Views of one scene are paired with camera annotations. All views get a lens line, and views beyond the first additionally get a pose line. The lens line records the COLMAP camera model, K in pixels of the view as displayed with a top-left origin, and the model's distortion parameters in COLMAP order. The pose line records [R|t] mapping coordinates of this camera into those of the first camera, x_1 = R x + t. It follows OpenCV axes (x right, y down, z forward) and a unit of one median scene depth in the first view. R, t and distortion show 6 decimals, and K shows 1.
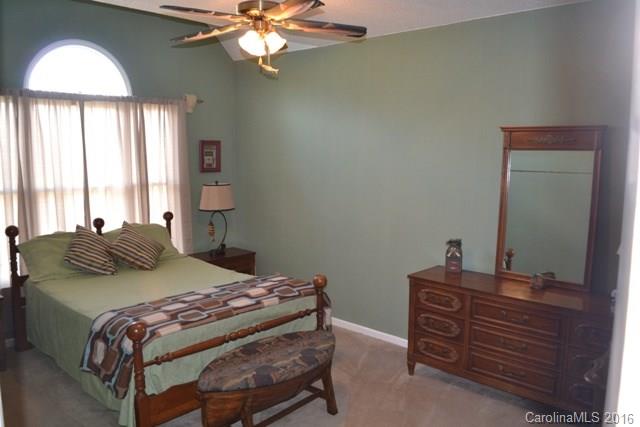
lens RADIAL K [[522.8, 0, 320.0], [0, 522.8, 213.5], [0, 0, 1]] dist [-0.006309, -0.003432]
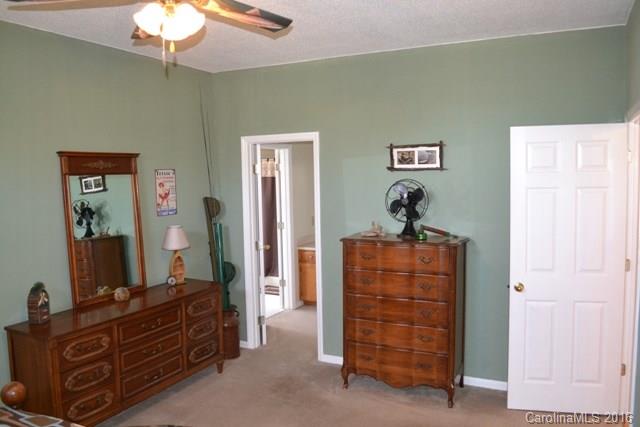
lens RADIAL K [[522.8, 0, 320.0], [0, 522.8, 213.5], [0, 0, 1]] dist [-0.006309, -0.003432]
pose [[-0.267149, -0.069277, 0.961162, -0.702280], [0.143627, 0.983410, 0.110800, -0.094316], [-0.952892, 0.167649, -0.252767, 0.825259]]
